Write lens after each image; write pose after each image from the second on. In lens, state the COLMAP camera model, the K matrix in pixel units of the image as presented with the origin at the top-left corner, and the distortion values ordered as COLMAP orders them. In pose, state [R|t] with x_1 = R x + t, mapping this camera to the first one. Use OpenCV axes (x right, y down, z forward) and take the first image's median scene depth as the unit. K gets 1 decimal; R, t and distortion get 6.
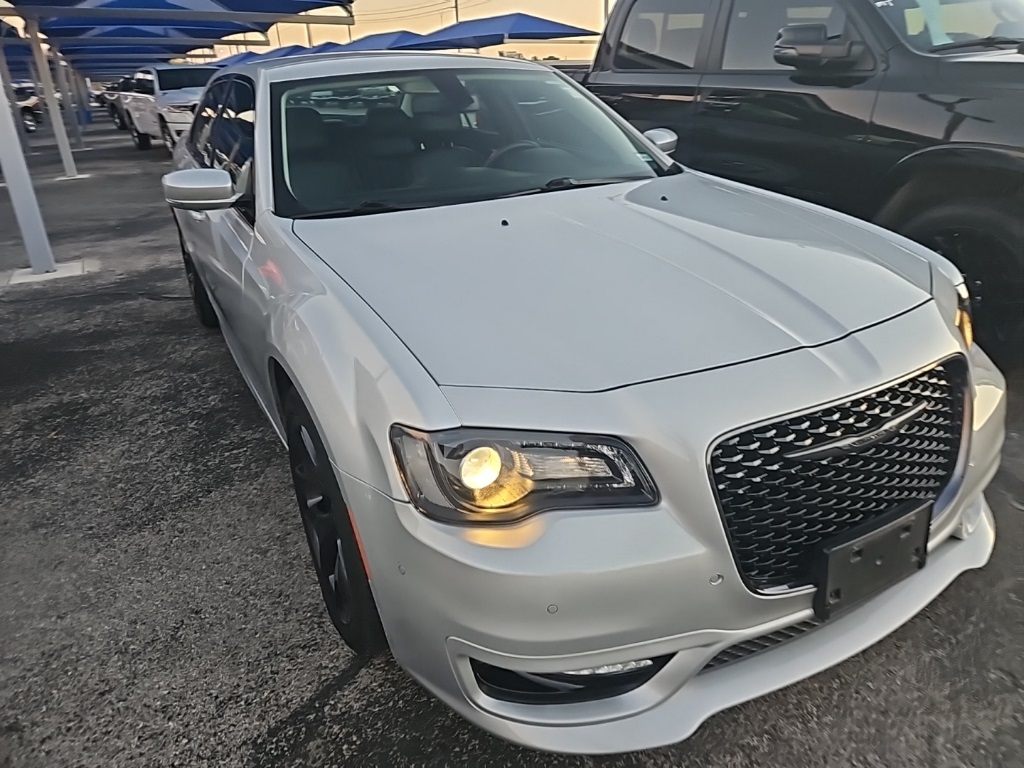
lens RADIAL K [[683.7, 0, 512.0], [0, 683.7, 384.0], [0, 0, 1]] dist [0.069107, -0.057508]
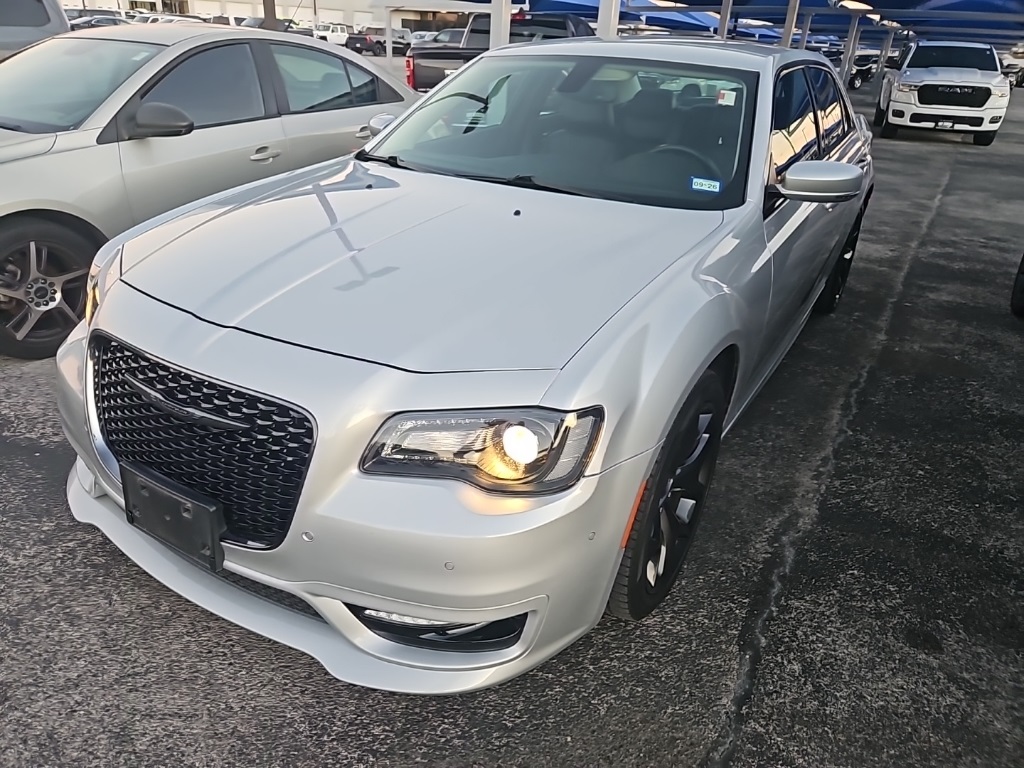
lens RADIAL K [[675.6, 0, 501.8], [0, 675.6, 383.4], [0, 0, 1]] dist [0.068394, -0.058490]
pose [[0.477929, 0.430329, -0.765768, 0.698646], [-0.402496, 0.882158, 0.244531, -0.192172], [0.780757, 0.191350, 0.594814, 0.328035]]
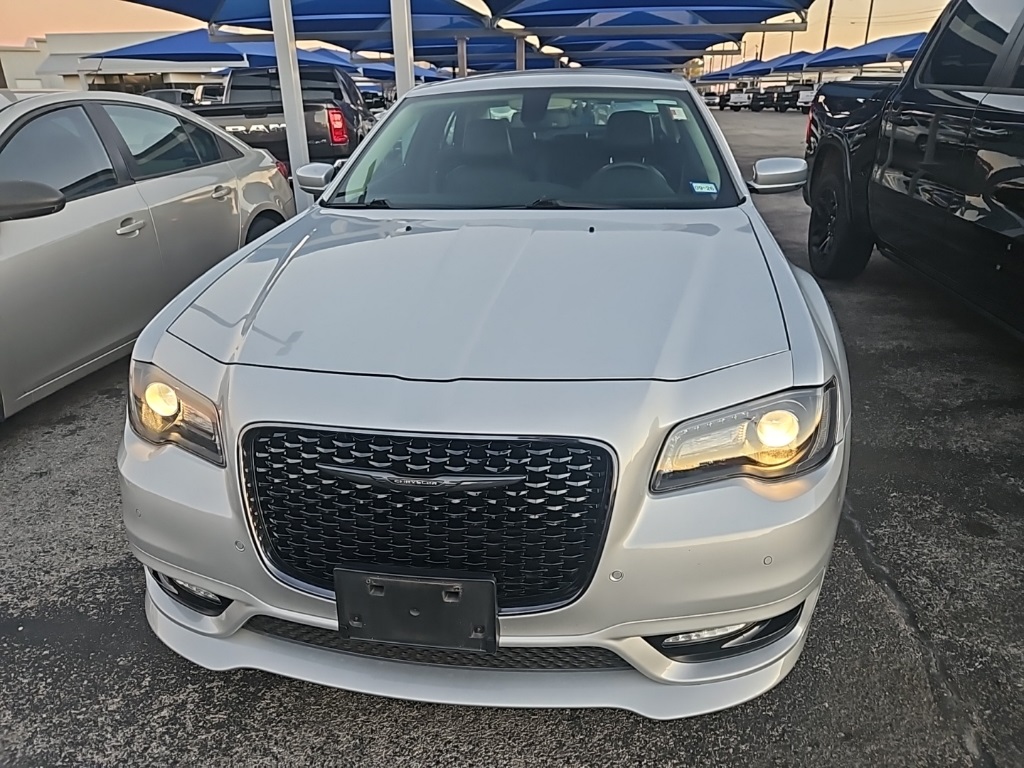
lens RADIAL K [[675.6, 0, 501.8], [0, 675.6, 383.4], [0, 0, 1]] dist [0.068394, -0.058490]
pose [[0.779185, 0.249341, -0.575065, 0.493342], [-0.251605, 0.964731, 0.077382, -0.070889], [0.574078, 0.084394, 0.814440, 0.122190]]
